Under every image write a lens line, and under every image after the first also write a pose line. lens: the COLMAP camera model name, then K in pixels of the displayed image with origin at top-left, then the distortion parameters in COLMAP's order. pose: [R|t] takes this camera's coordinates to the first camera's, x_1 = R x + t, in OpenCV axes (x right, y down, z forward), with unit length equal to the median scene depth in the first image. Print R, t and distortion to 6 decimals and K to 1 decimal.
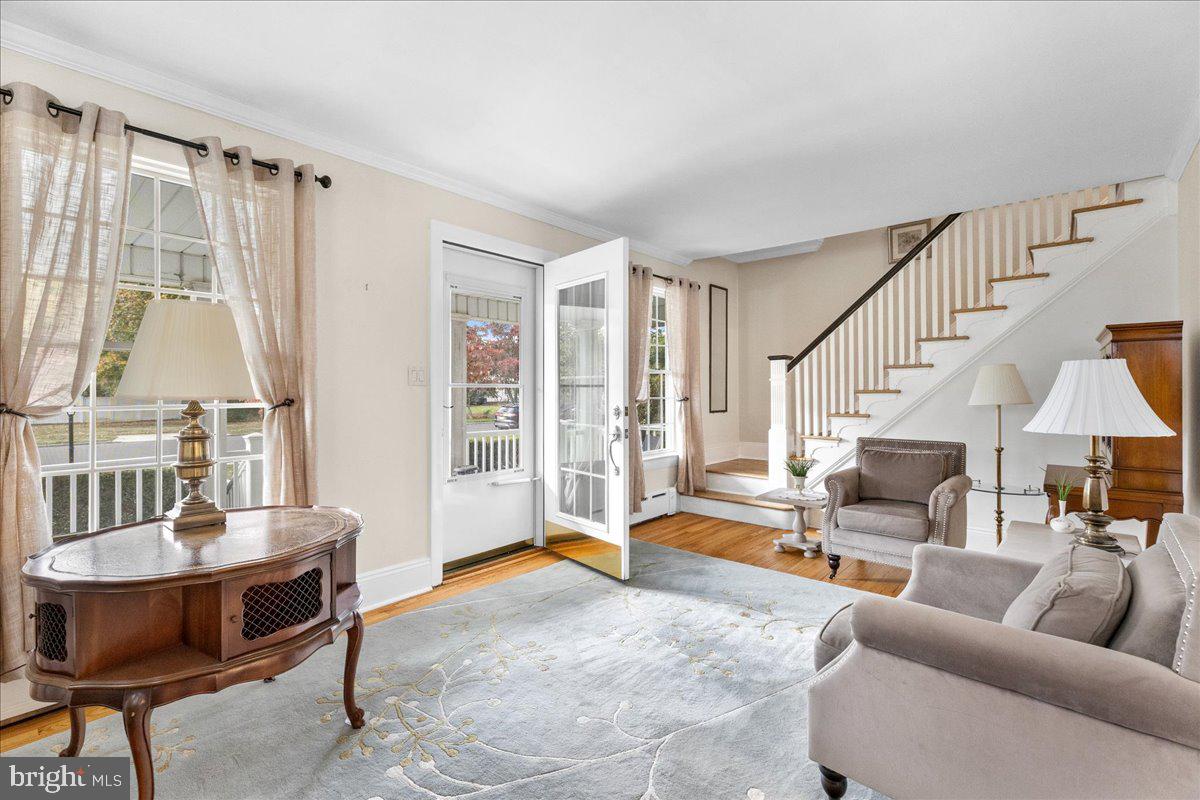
lens RADIAL K [[529.0, 0, 600.0], [0, 529.0, 400.0], [0, 0, 1]] dist [-0.005308, -0.000277]
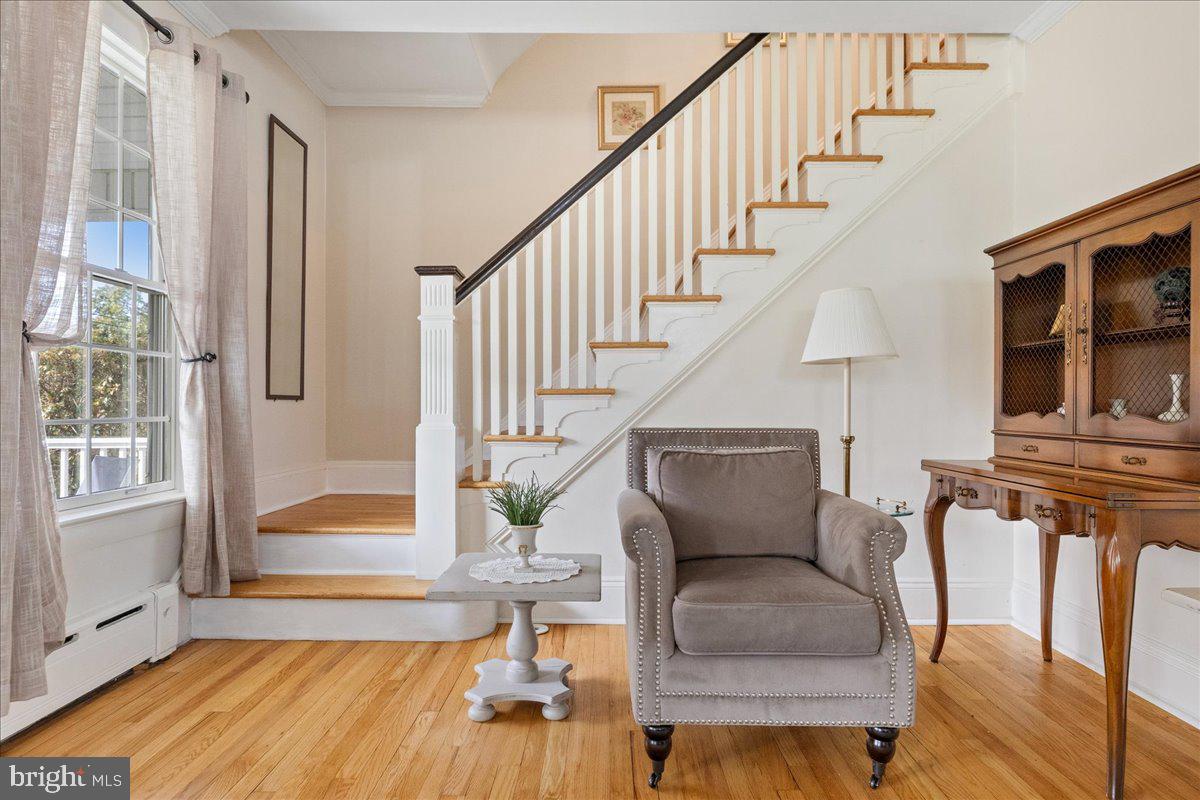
lens RADIAL K [[643.8, 0, 600.0], [0, 643.8, 400.0], [0, 0, 1]] dist [-0.002775, -0.000664]
pose [[0.751498, 0.010721, 0.659648, 0.069013], [0.006171, 0.999710, -0.023278, 0.047688], [-0.659707, 0.021564, 0.751214, 0.472870]]
